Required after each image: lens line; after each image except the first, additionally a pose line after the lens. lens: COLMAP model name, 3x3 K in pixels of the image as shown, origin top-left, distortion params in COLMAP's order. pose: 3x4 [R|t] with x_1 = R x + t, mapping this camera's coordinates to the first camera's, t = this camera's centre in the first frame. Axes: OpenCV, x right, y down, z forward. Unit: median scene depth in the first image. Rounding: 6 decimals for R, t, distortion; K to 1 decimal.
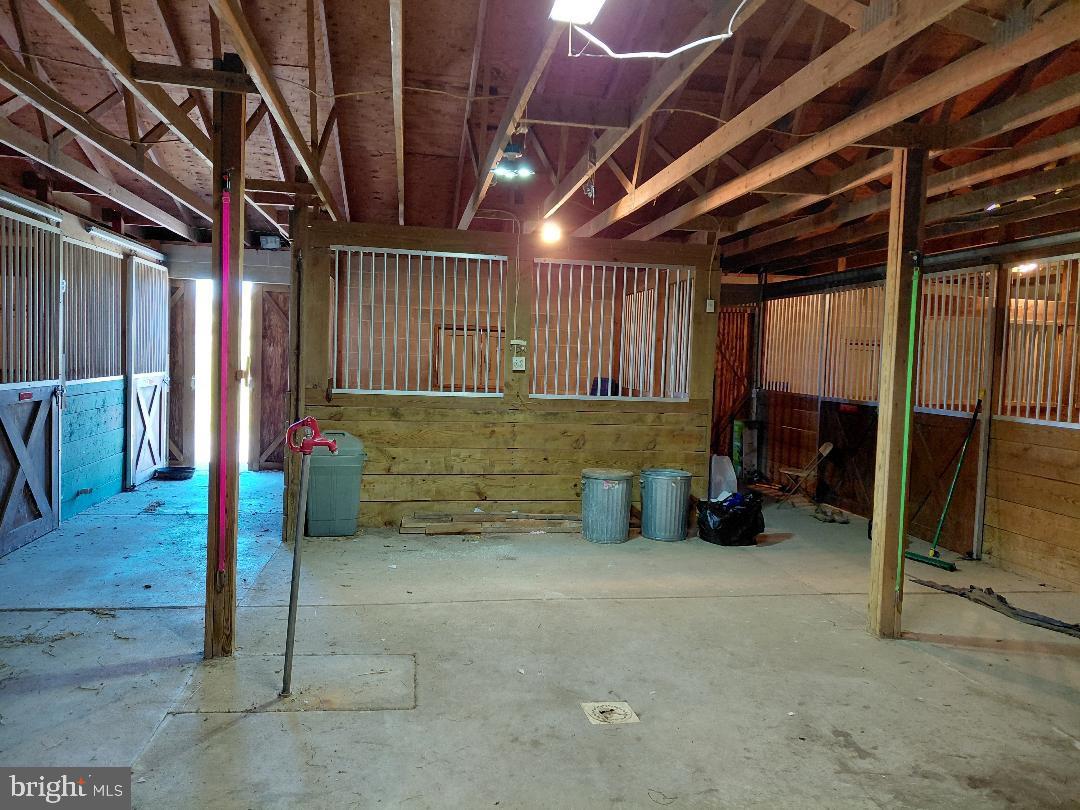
lens RADIAL K [[804.2, 0, 548.9], [0, 804.2, 401.1], [0, 0, 1]] dist [0.034416, -0.040111]
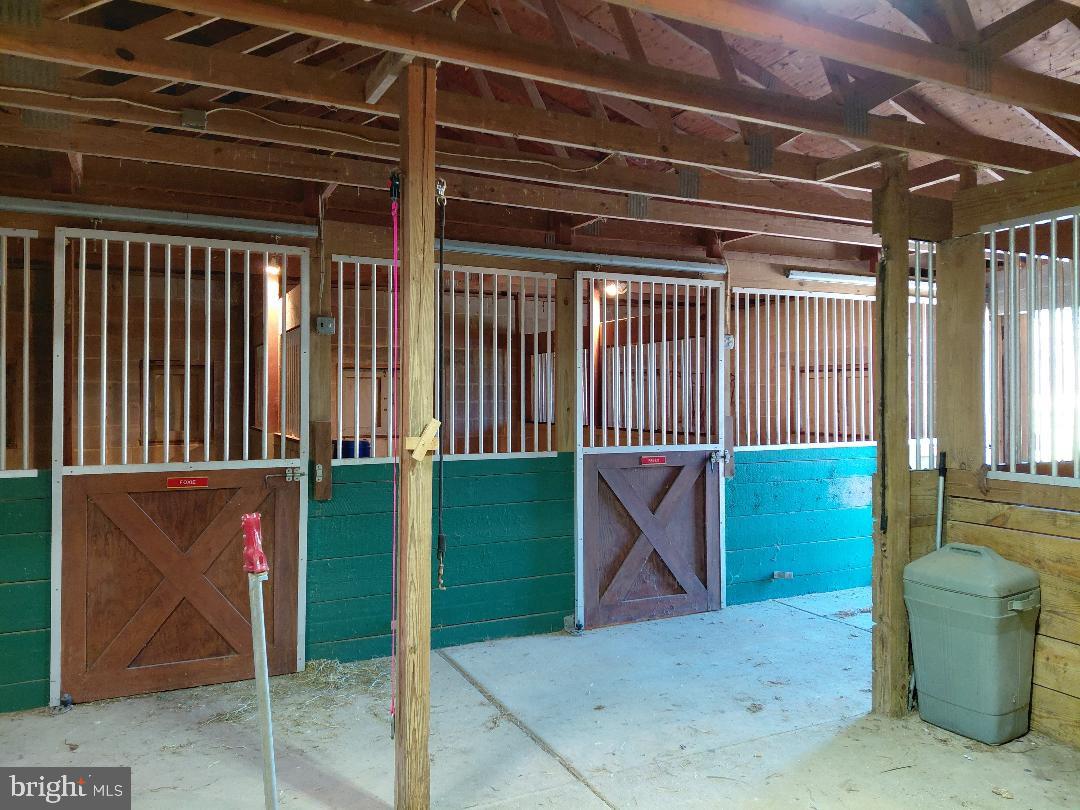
lens RADIAL K [[804.2, 0, 541.9], [0, 804.2, 371.1], [0, 0, 1]] dist [0.034416, -0.040111]
pose [[0.272081, -0.061239, -0.960324, 0.294288], [-0.043628, 0.996162, -0.075886, -0.041391], [0.961285, 0.062544, 0.268365, 0.757024]]
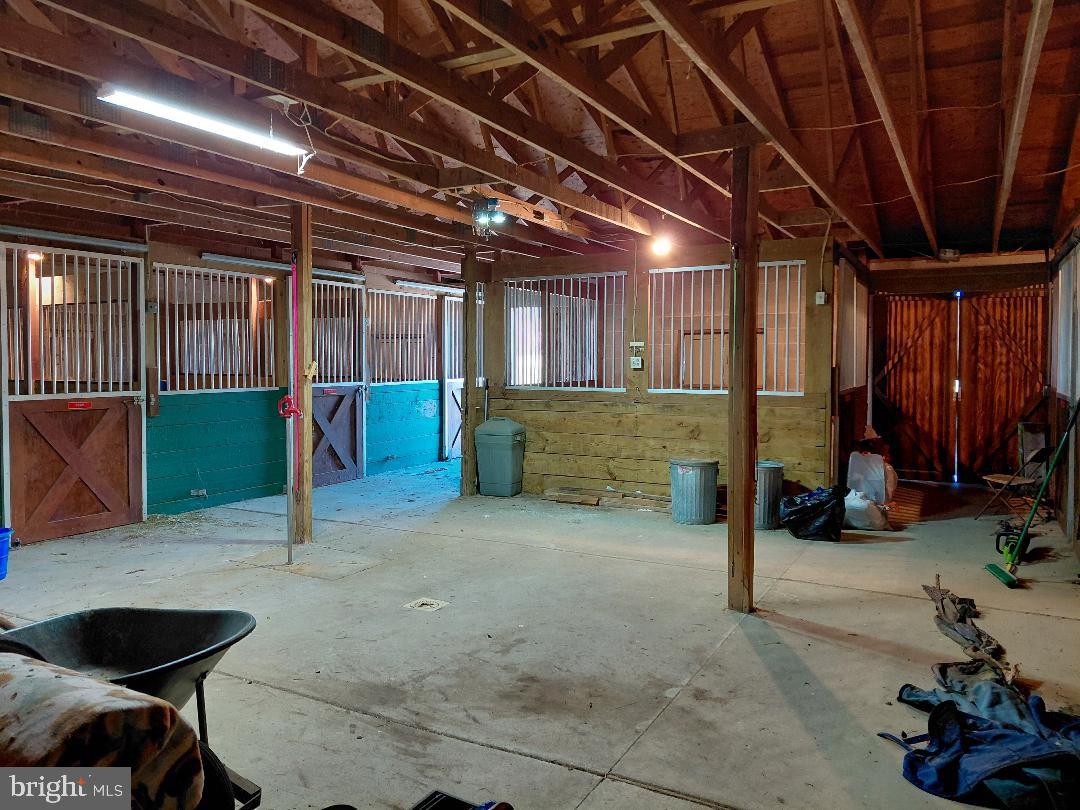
lens RADIAL K [[804.2, 0, 537.3], [0, 804.2, 406.0], [0, 0, 1]] dist [0.034416, -0.040111]
pose [[0.774262, 0.003715, -0.632855, 0.858922], [-0.008081, 0.999959, -0.004017, 0.031703], [0.632814, 0.008224, 0.774260, 0.019510]]
